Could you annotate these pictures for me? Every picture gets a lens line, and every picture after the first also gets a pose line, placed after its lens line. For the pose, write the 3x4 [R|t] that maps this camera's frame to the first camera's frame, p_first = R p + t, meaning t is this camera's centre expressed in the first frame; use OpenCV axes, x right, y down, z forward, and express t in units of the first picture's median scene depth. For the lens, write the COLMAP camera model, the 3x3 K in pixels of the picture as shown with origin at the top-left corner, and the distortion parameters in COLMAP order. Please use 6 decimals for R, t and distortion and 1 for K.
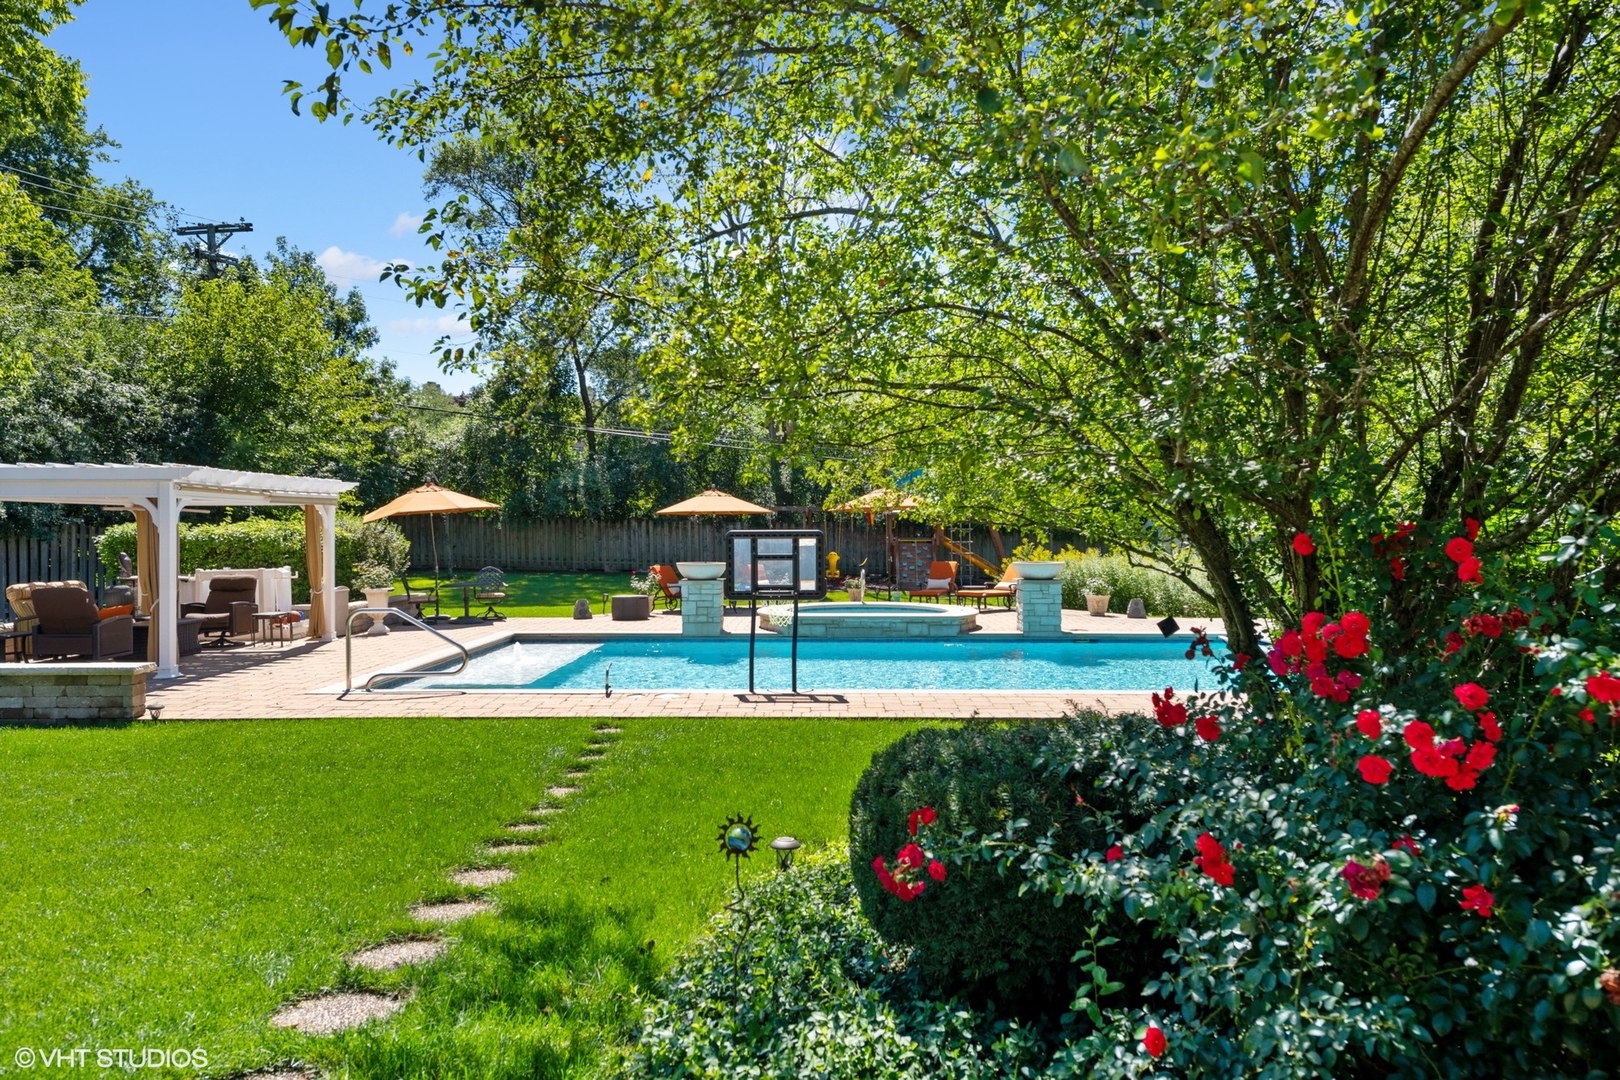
lens RADIAL K [[1084.5, 0, 810.0], [0, 1084.5, 540.0], [0, 0, 1]] dist [0.004268, 0.000745]
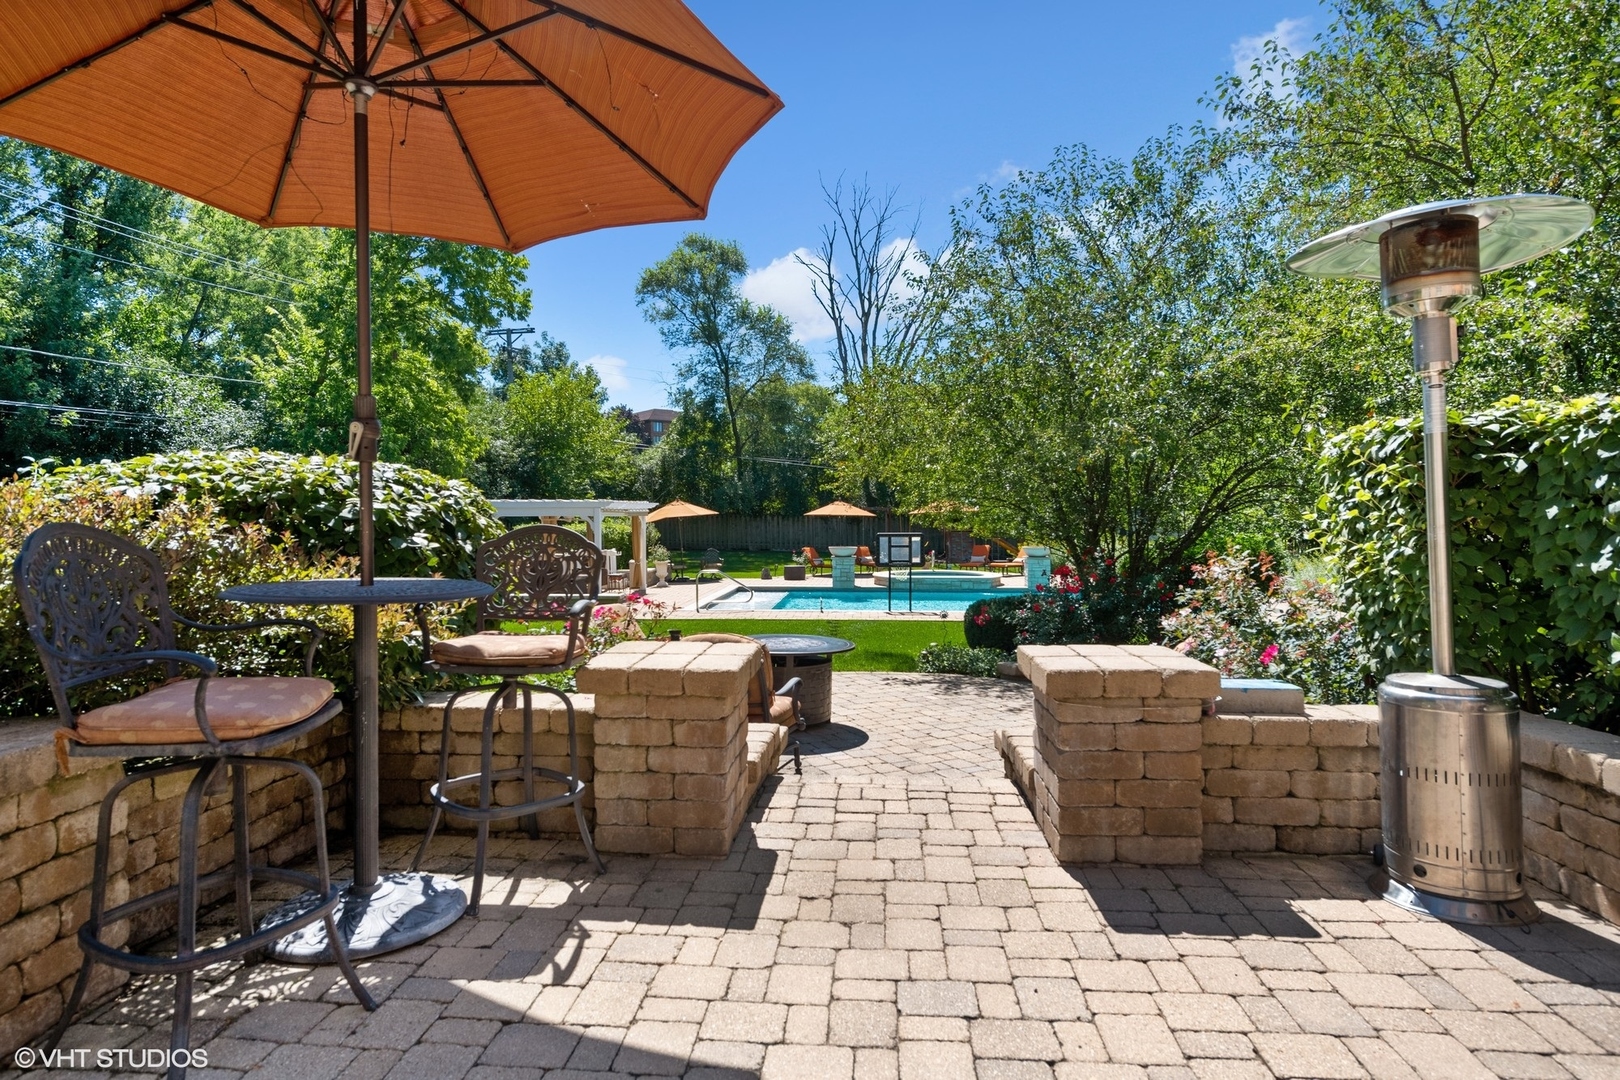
lens RADIAL K [[877.0, 0, 810.0], [0, 877.0, 540.0], [0, 0, 1]] dist [-0.001036, 0.000023]
pose [[0.997937, 0.001627, -0.064184, -0.055408], [-0.000359, 0.999805, 0.019761, -0.016388], [0.064204, -0.019697, 0.997742, -0.376600]]
